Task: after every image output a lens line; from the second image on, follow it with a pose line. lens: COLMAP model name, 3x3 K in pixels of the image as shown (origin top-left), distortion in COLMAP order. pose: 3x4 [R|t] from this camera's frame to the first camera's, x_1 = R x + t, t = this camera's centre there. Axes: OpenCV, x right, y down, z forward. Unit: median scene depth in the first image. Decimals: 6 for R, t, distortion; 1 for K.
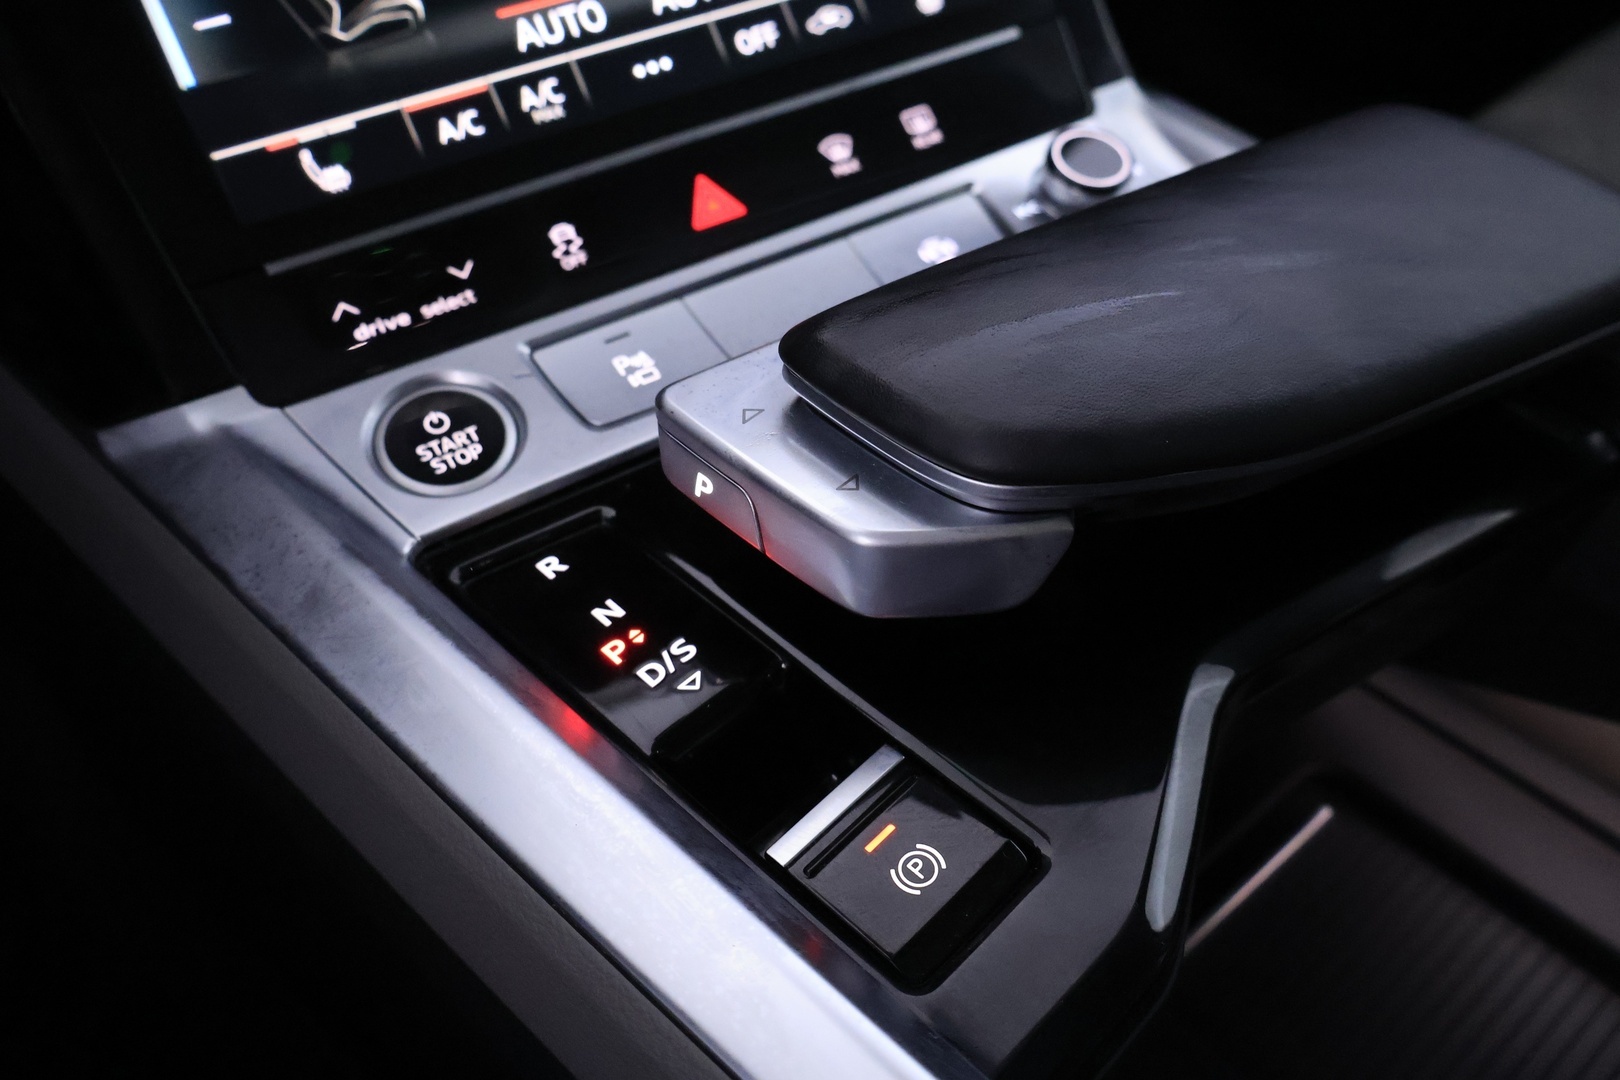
lens RADIAL K [[1344.3, 0, 810.0], [0, 1344.3, 540.0], [0, 0, 1]] dist [0.000023, 0.000184]
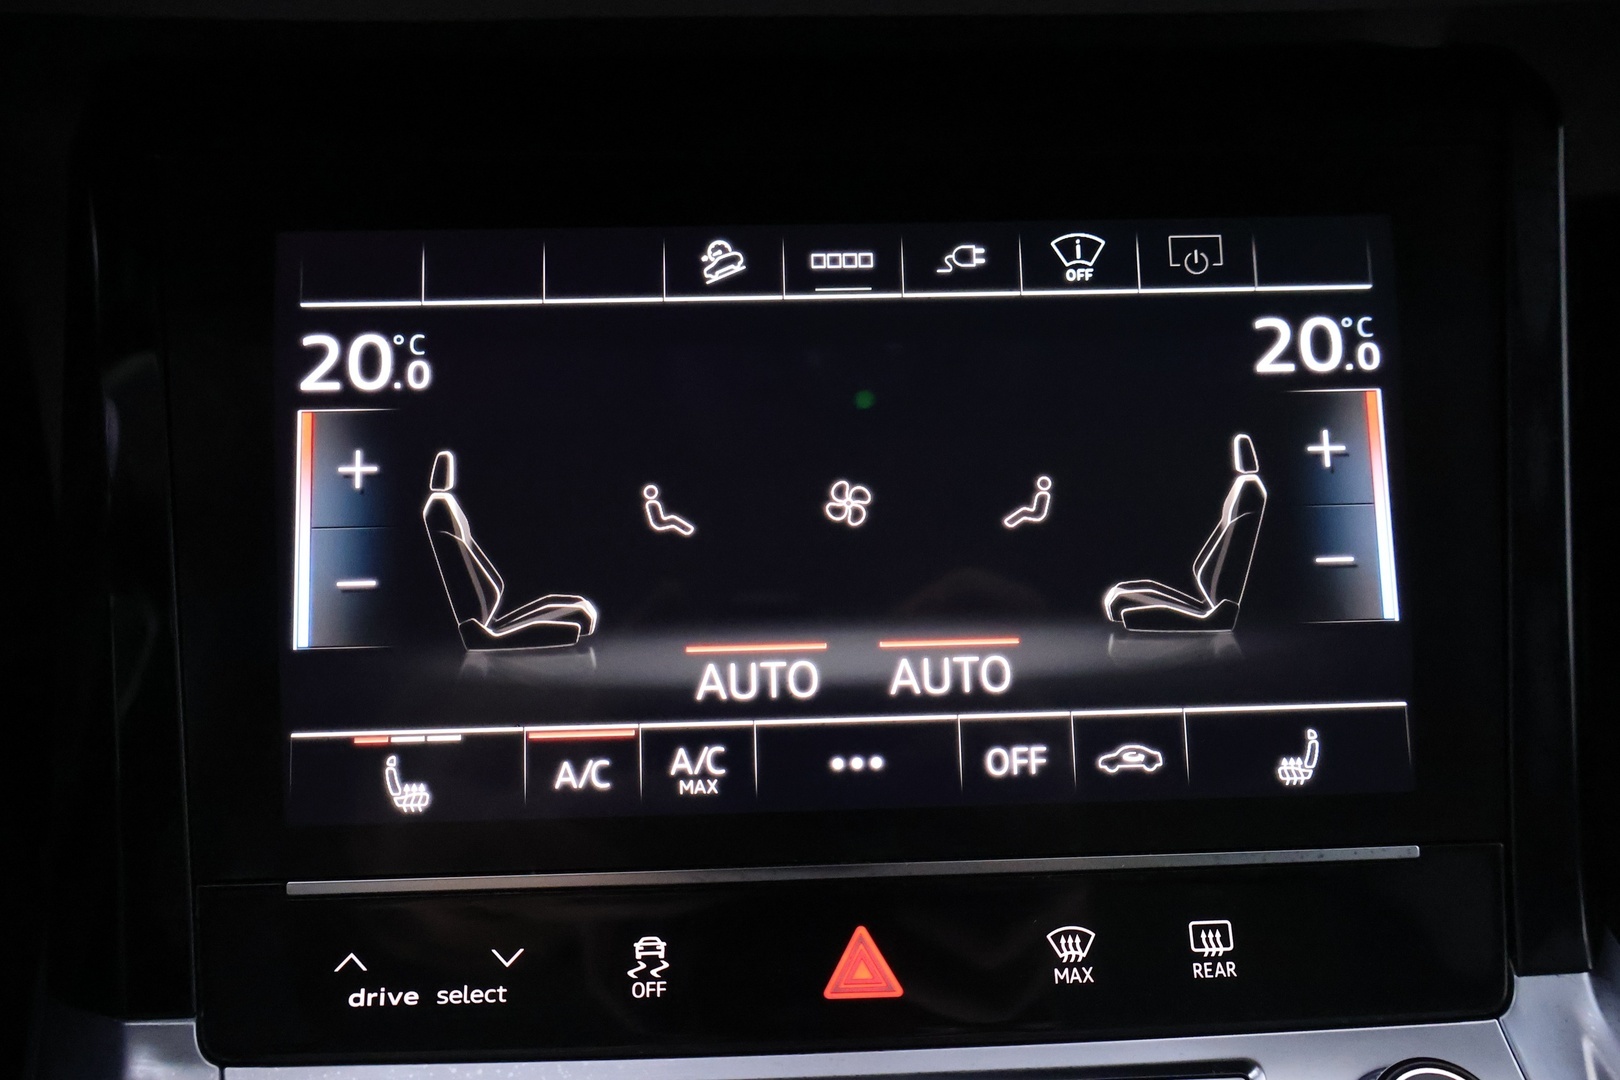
lens RADIAL K [[1344.3, 0, 810.0], [0, 1344.3, 540.0], [0, 0, 1]] dist [0.000023, 0.000184]
pose [[0.871971, 0.314528, -0.375152, 0.108697], [-0.363356, 0.929353, -0.065382, -0.428369], [0.328085, 0.193325, 0.924655, 0.281787]]
